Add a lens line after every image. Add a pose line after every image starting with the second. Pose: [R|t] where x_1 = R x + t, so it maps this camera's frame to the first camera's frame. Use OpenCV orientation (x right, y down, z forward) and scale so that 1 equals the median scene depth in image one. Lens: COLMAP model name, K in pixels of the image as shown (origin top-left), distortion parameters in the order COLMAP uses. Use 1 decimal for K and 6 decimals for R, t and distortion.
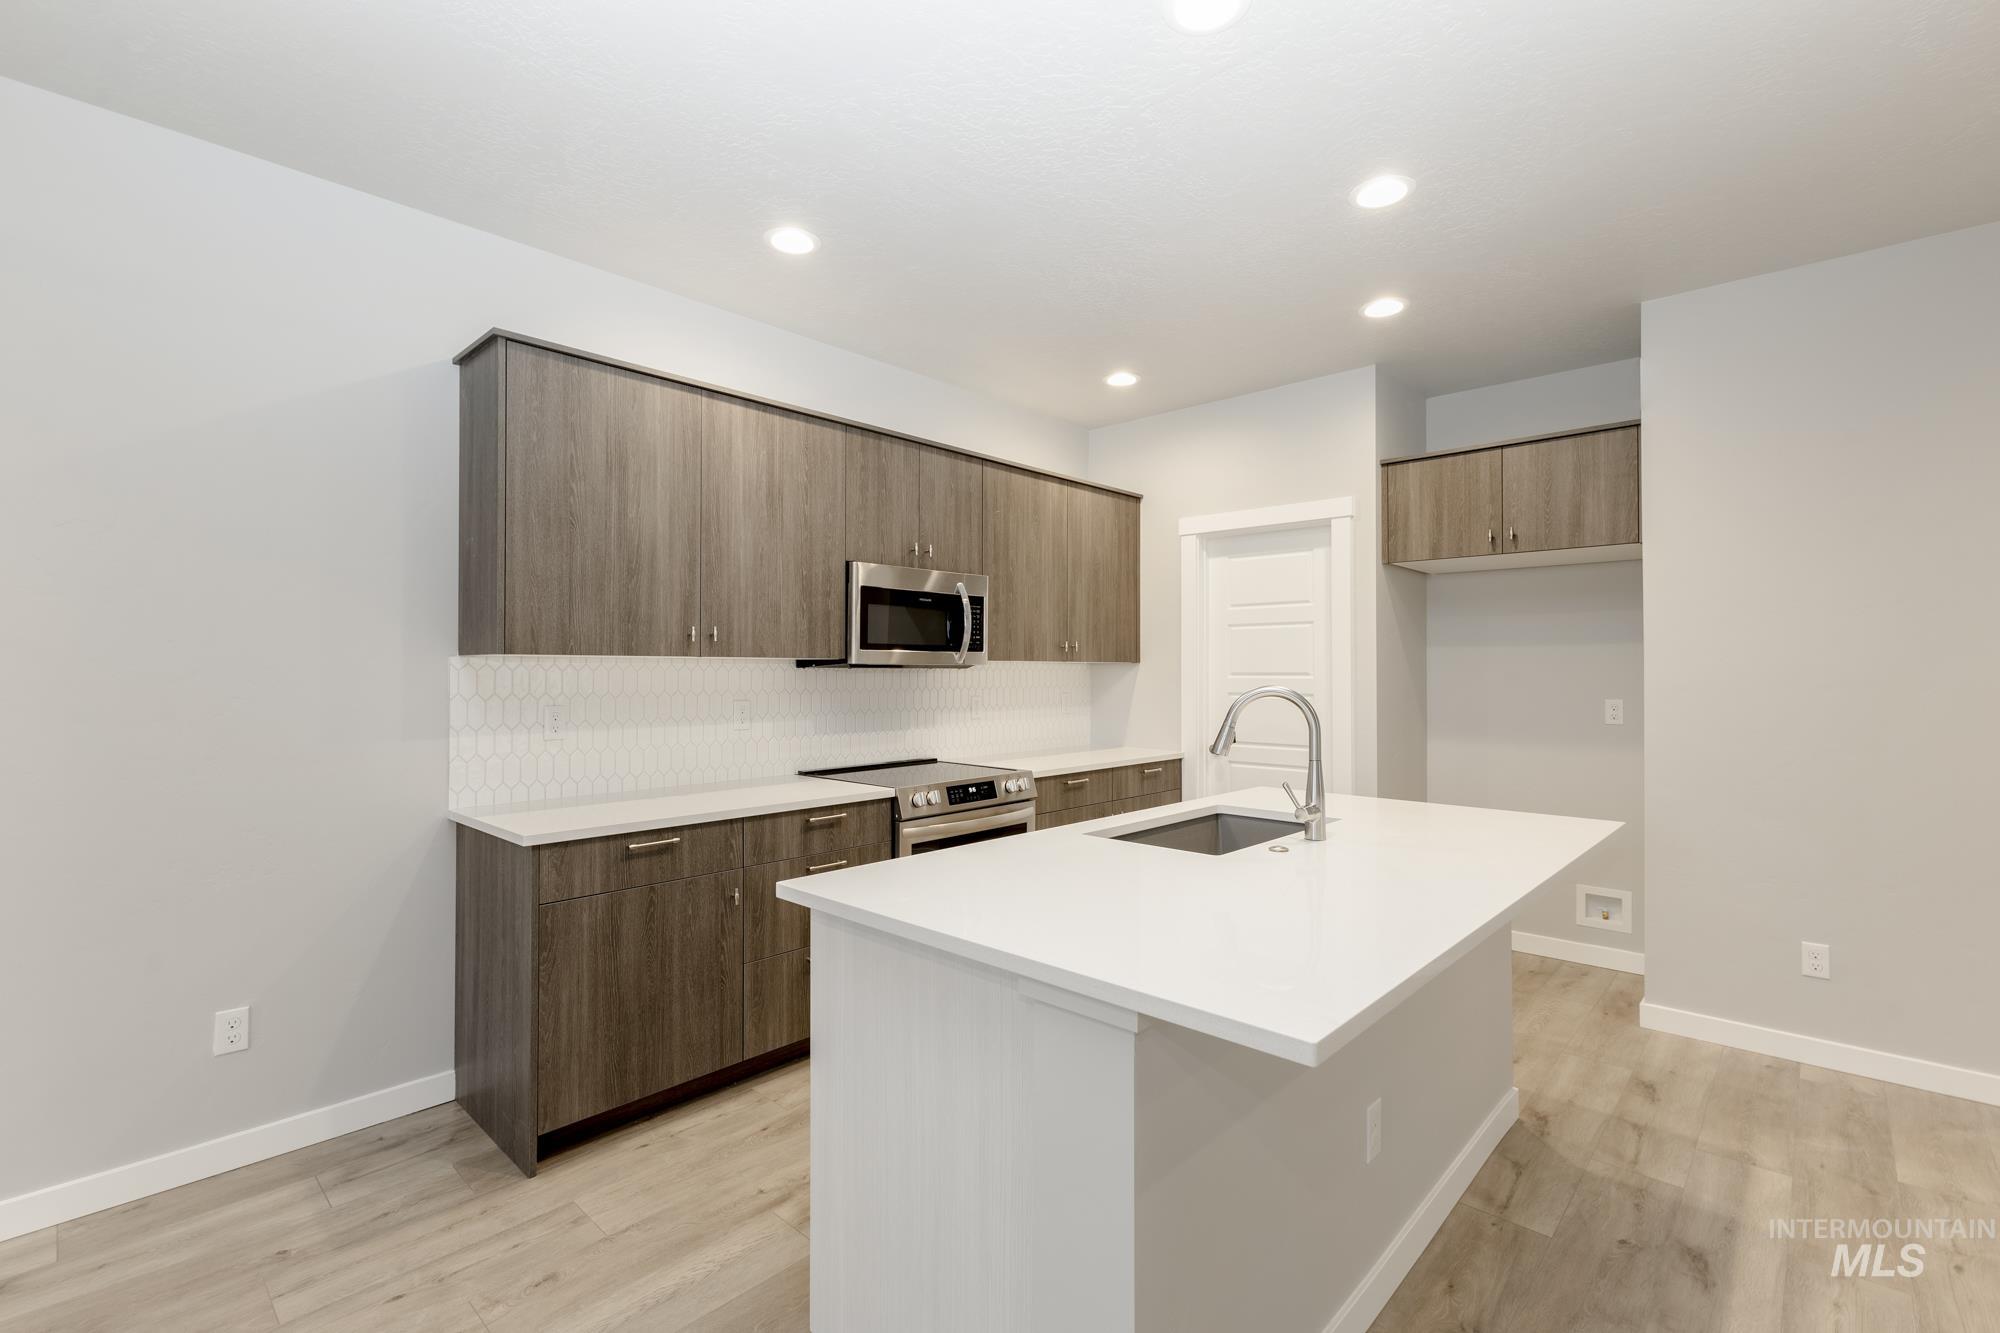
lens RADIAL K [[876.8, 0, 1000.0], [0, 876.8, 666.5], [0, 0, 1]] dist [-0.004837, -0.000632]
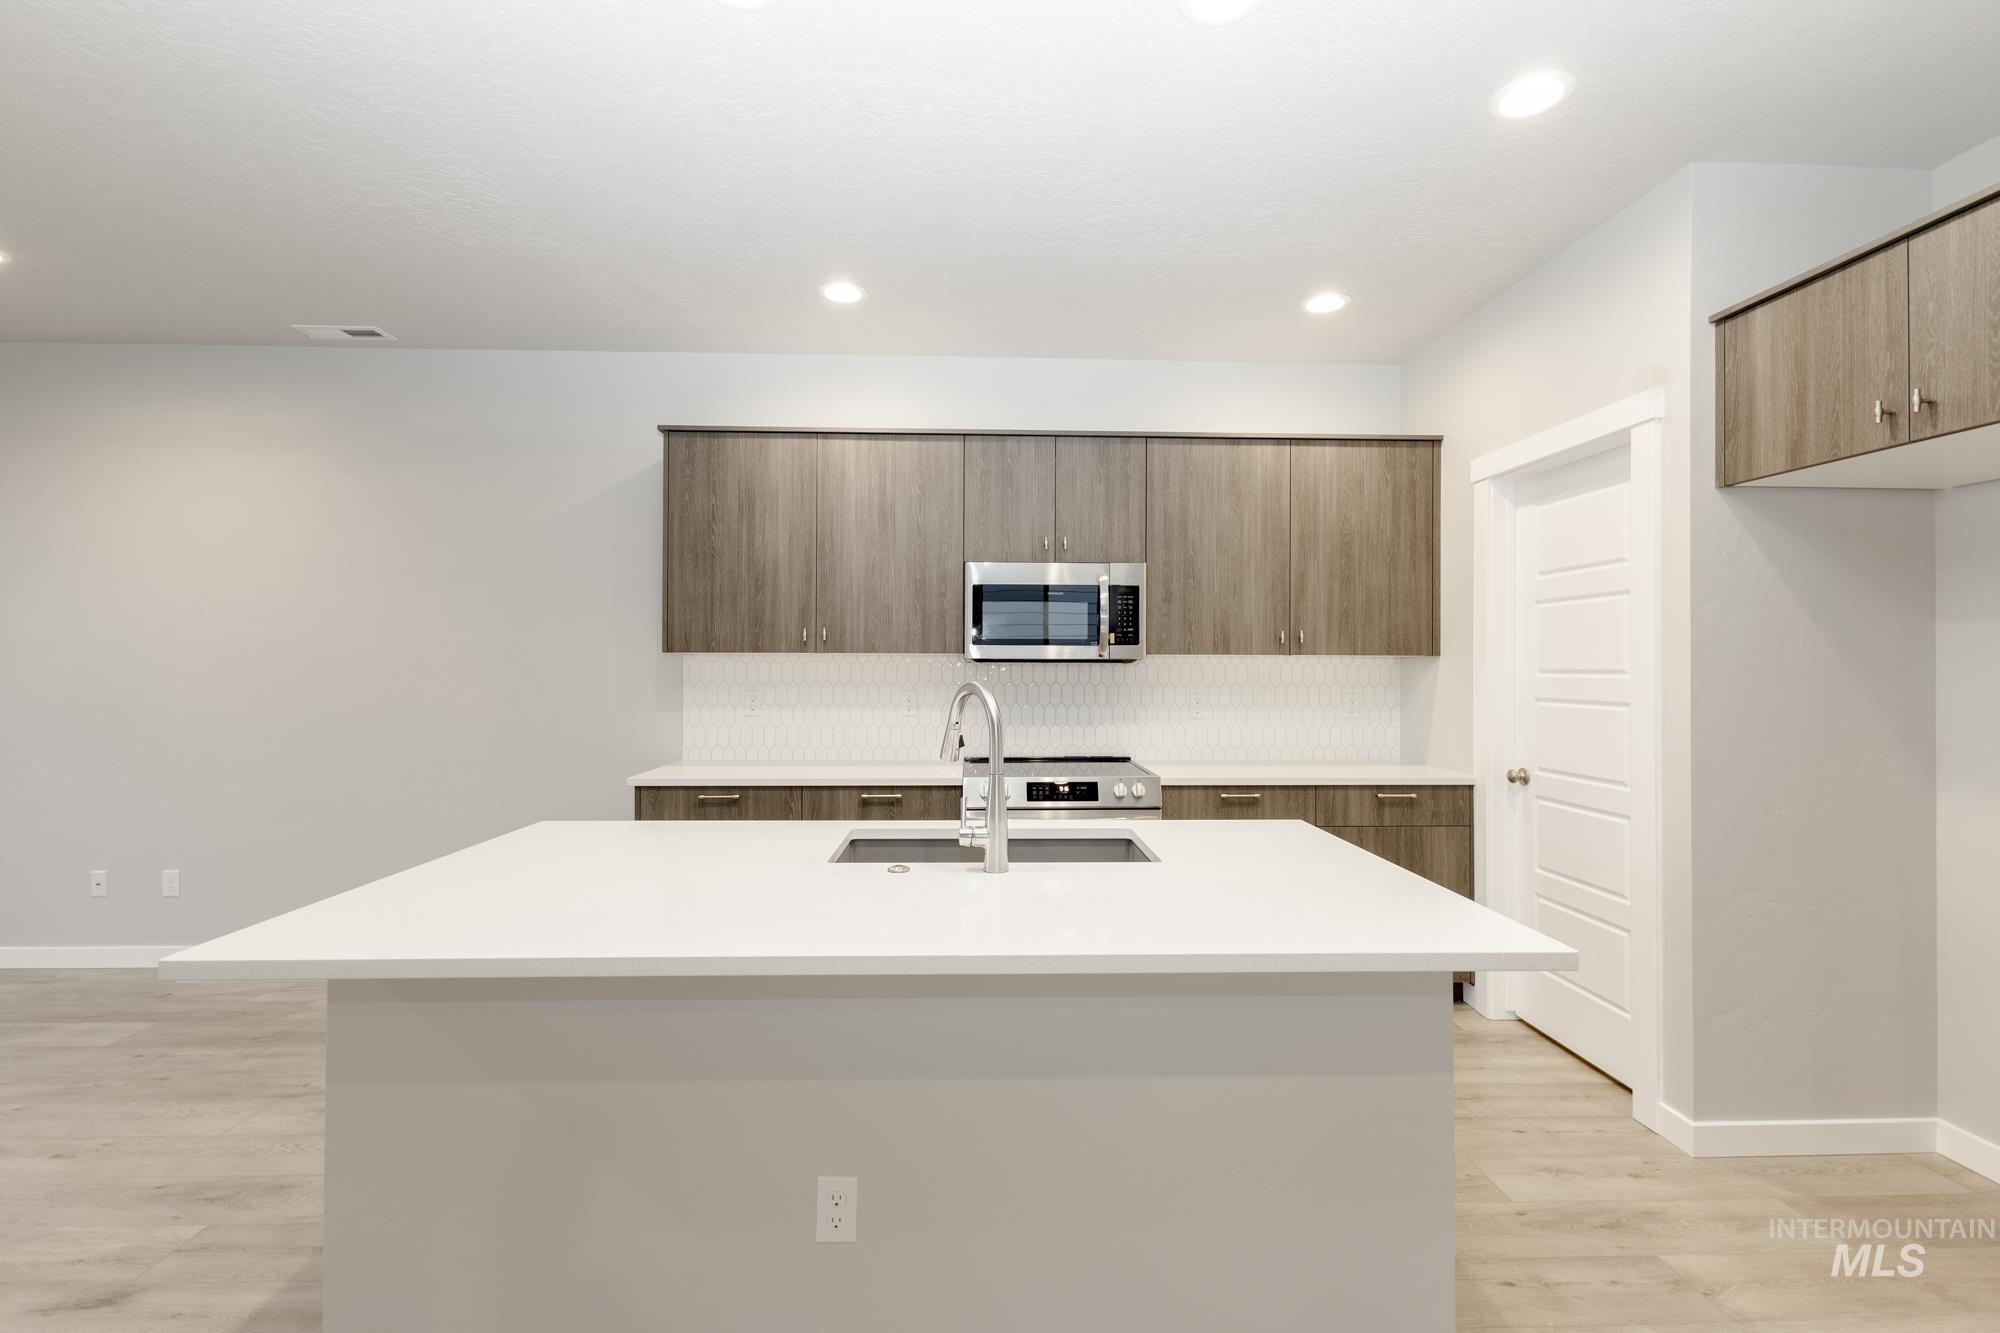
lens RADIAL K [[876.8, 0, 1000.0], [0, 876.8, 666.5], [0, 0, 1]] dist [-0.004837, -0.000632]
pose [[0.710454, 0.001875, -0.703741, 0.591254], [0.000139, 0.999996, 0.002805, 0.003507], [0.703743, -0.002091, 0.710451, 0.264933]]
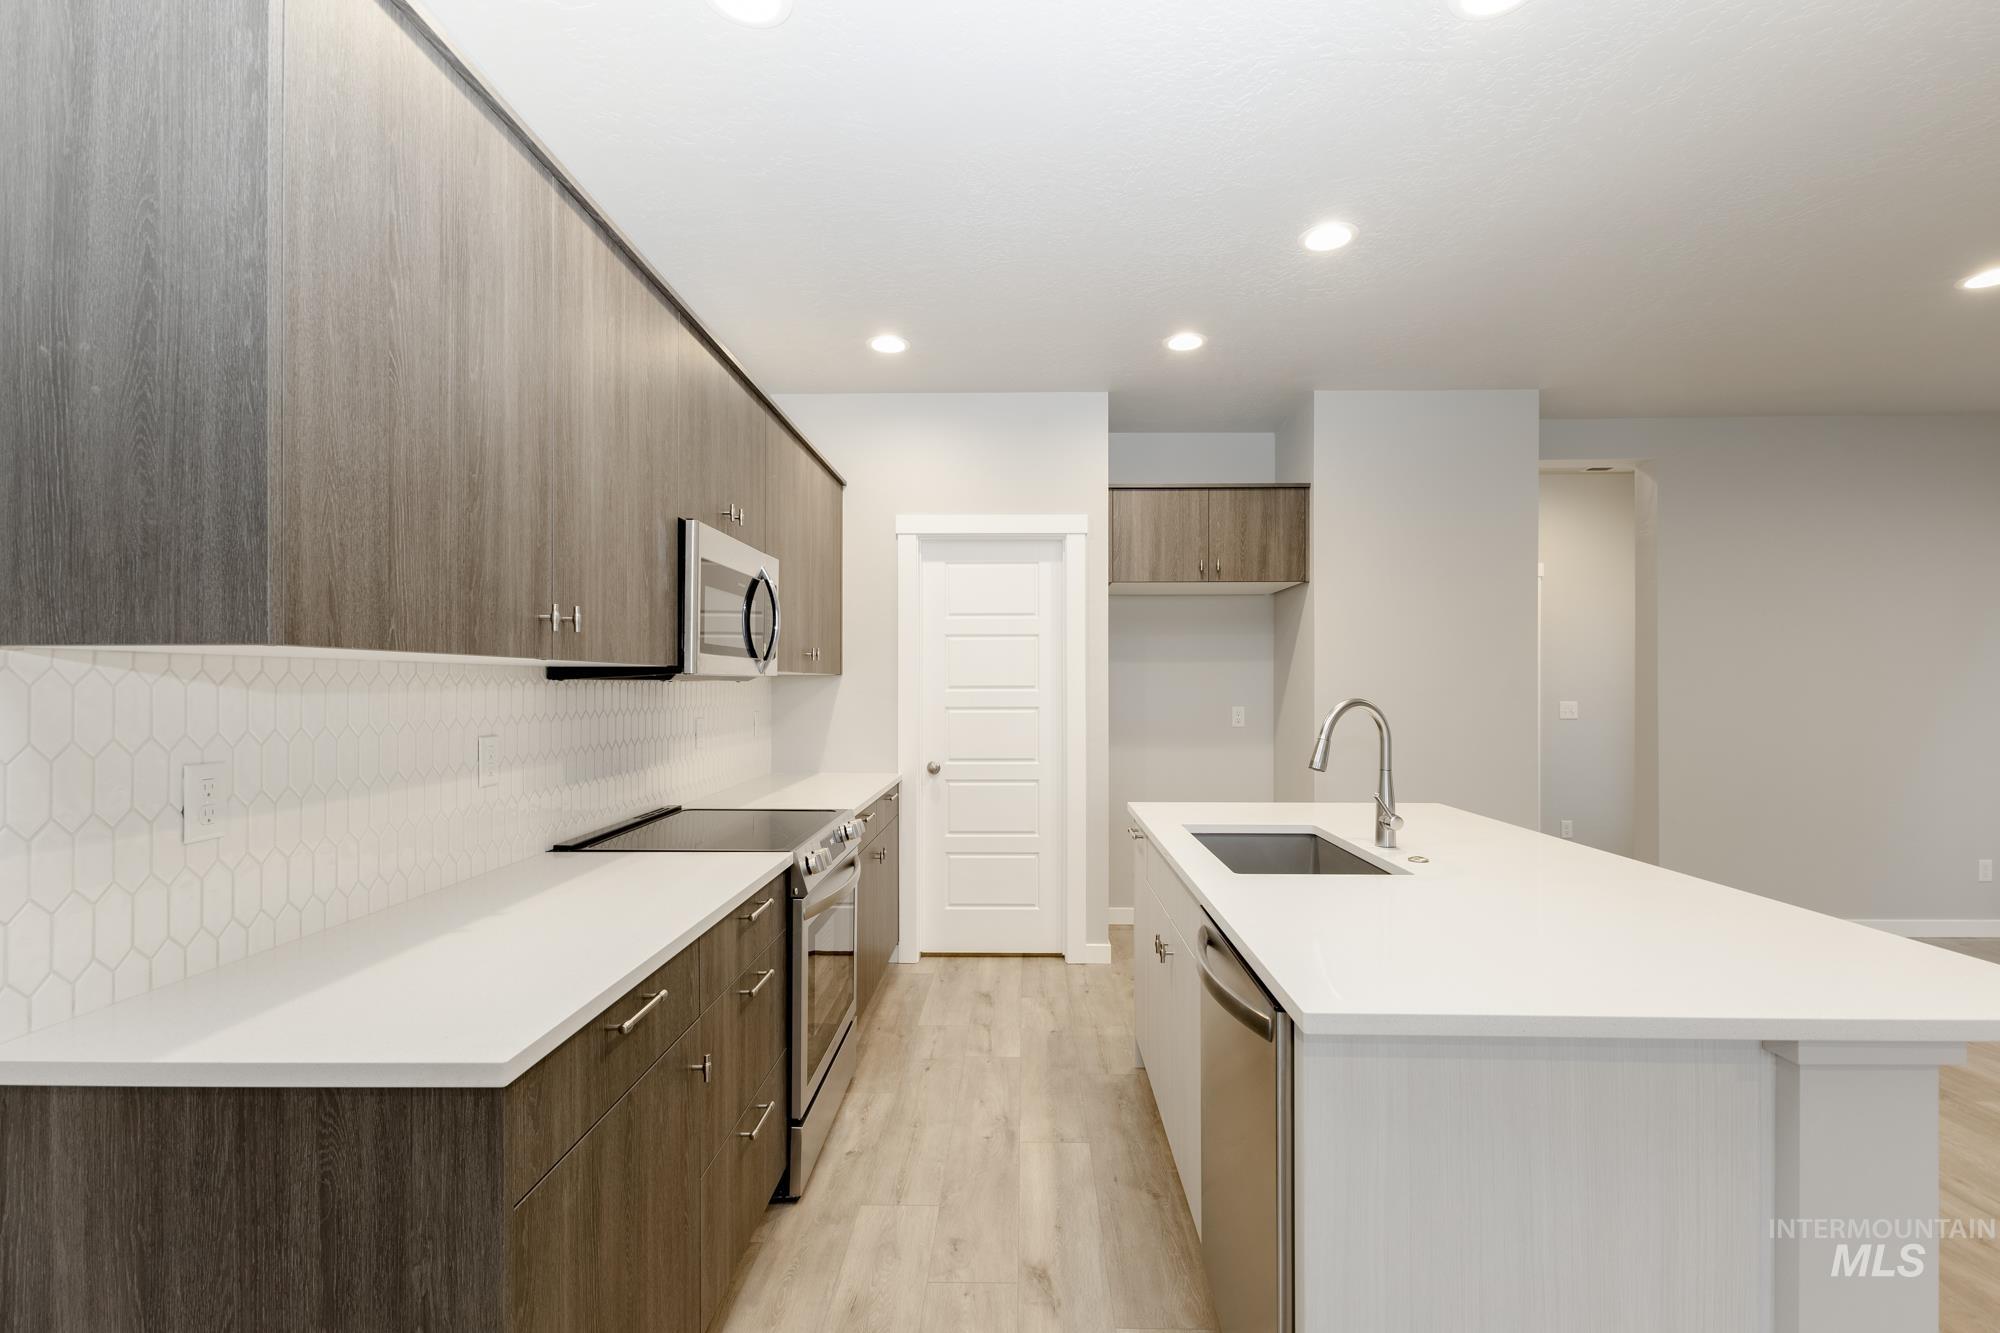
lens RADIAL K [[884.8, 0, 1011.9], [0, 884.8, 688.2], [0, 0, 1]] dist [-0.000101, -0.000204]
pose [[0.743149, -0.003926, 0.669114, -0.423779], [-0.003091, 0.999952, 0.009300, 0.001198], [-0.669119, -0.008979, 0.743101, 0.327762]]
